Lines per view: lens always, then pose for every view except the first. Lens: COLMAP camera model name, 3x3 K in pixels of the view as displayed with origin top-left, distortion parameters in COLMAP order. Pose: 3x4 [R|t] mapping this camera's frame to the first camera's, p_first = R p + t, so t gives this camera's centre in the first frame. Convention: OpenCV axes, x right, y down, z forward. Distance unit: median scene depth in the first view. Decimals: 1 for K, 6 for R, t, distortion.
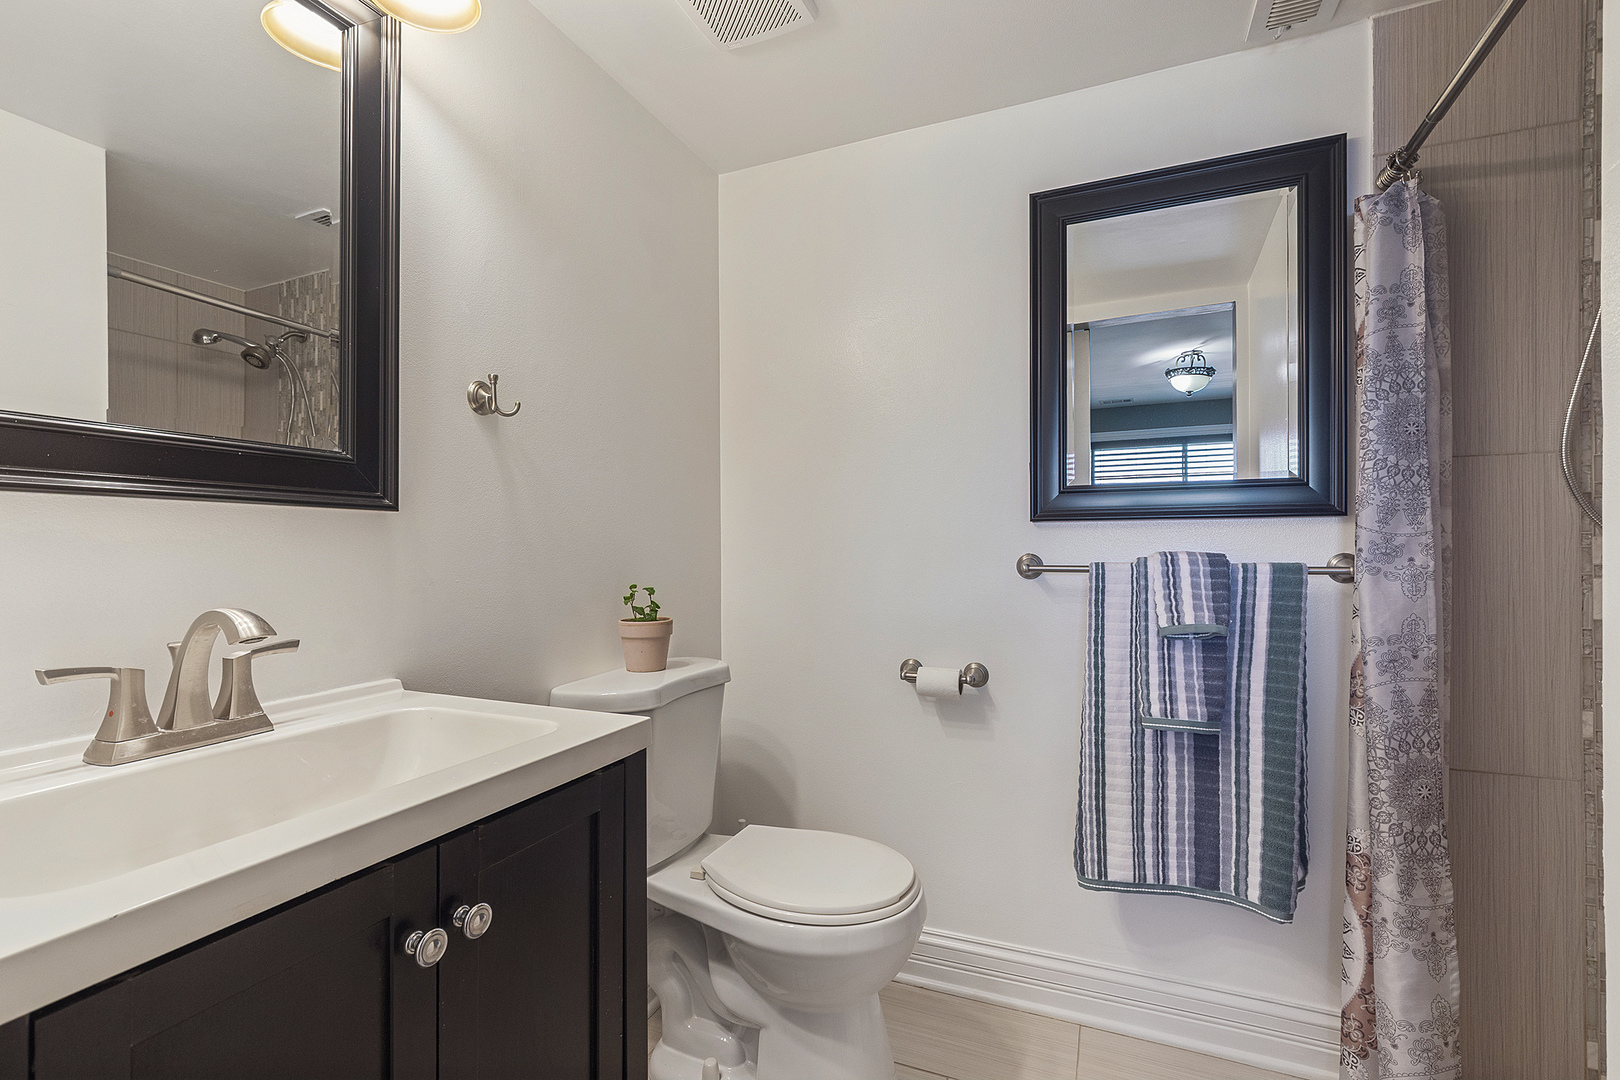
lens RADIAL K [[723.1, 0, 810.0], [0, 723.1, 540.0], [0, 0, 1]] dist [0.002722, -0.000087]
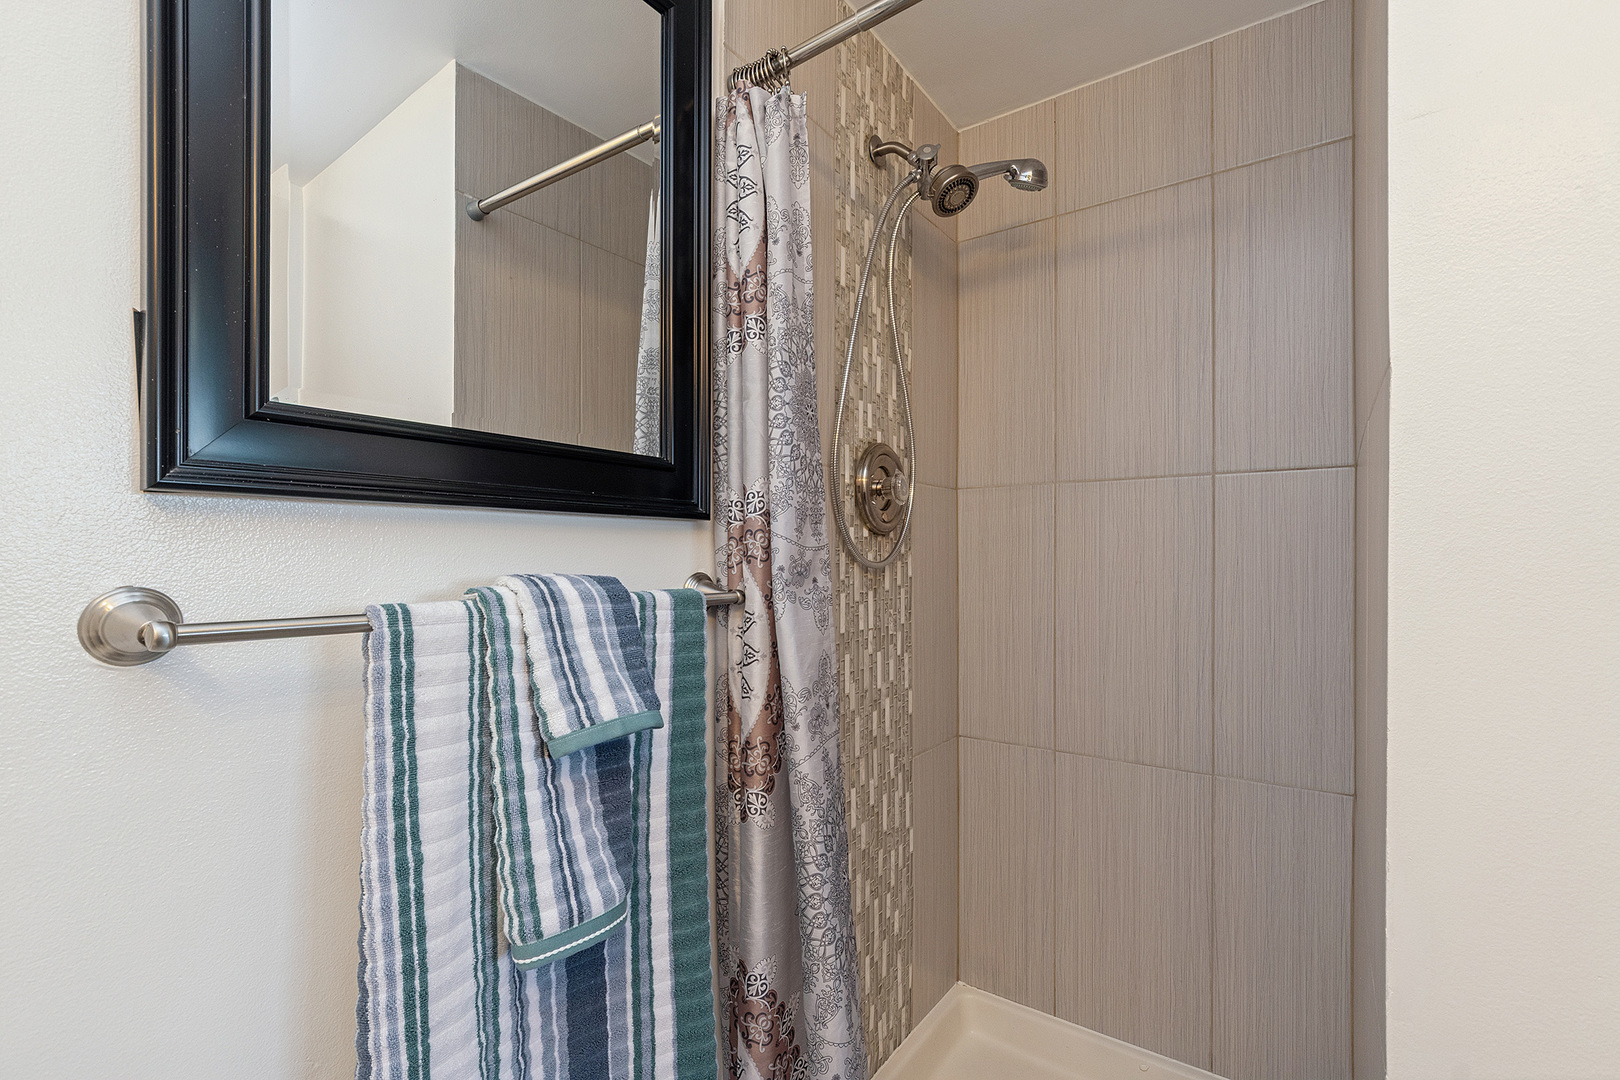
lens RADIAL K [[721.5, 0, 804.6], [0, 721.5, 558.3], [0, 0, 1]] dist [0.001654, -0.000139]
pose [[0.240476, 0.002786, 0.970651, 0.069194], [-0.004632, 0.999988, -0.001722, 0.004075], [-0.970644, -0.004082, 0.240486, 0.724599]]
